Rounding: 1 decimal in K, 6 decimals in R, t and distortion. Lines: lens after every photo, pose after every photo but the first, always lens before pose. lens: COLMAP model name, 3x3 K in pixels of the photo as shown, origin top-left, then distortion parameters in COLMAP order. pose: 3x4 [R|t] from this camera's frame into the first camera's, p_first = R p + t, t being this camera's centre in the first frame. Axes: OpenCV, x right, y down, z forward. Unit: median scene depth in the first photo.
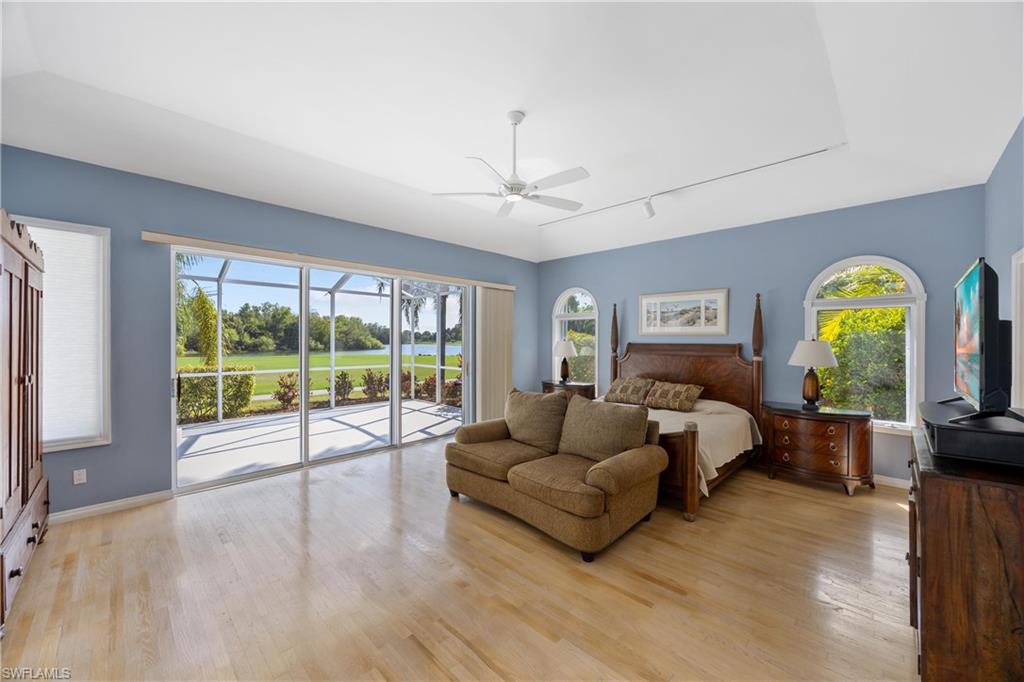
lens RADIAL K [[390.9, 0, 518.6], [0, 390.9, 340.1], [0, 0, 1]] dist [-0.000290, -0.000231]
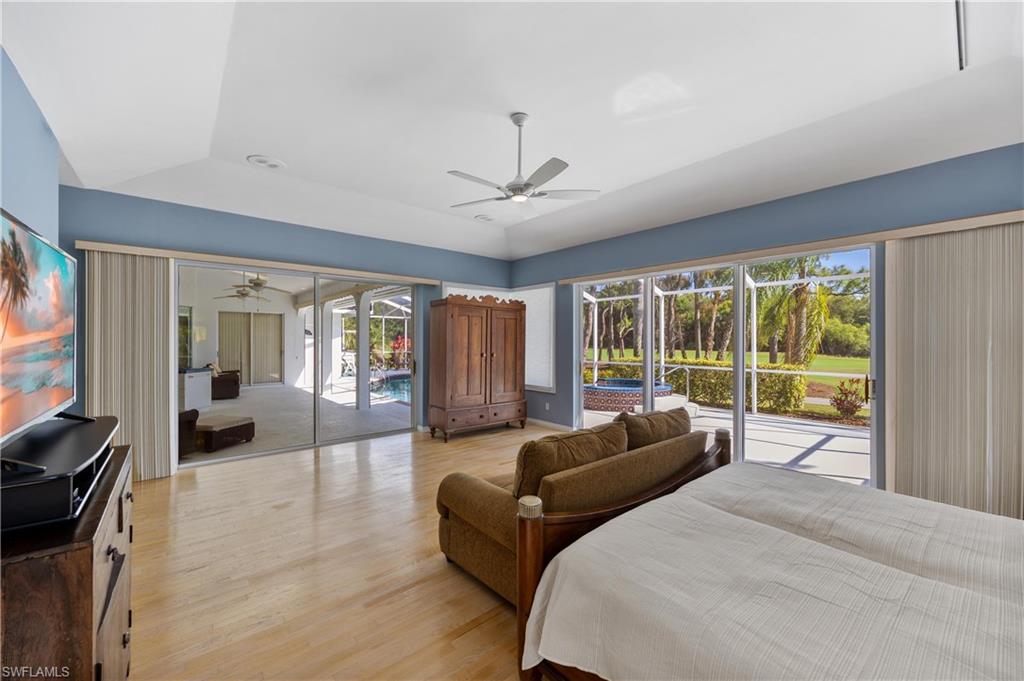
lens RADIAL K [[390.9, 0, 518.6], [0, 390.9, 339.6], [0, 0, 1]] dist [-0.000290, -0.000231]
pose [[-0.080368, -0.005162, -0.996752, 0.903815], [0.001622, 0.999985, -0.005309, 0.008352], [0.996764, -0.002043, -0.080358, 0.977578]]
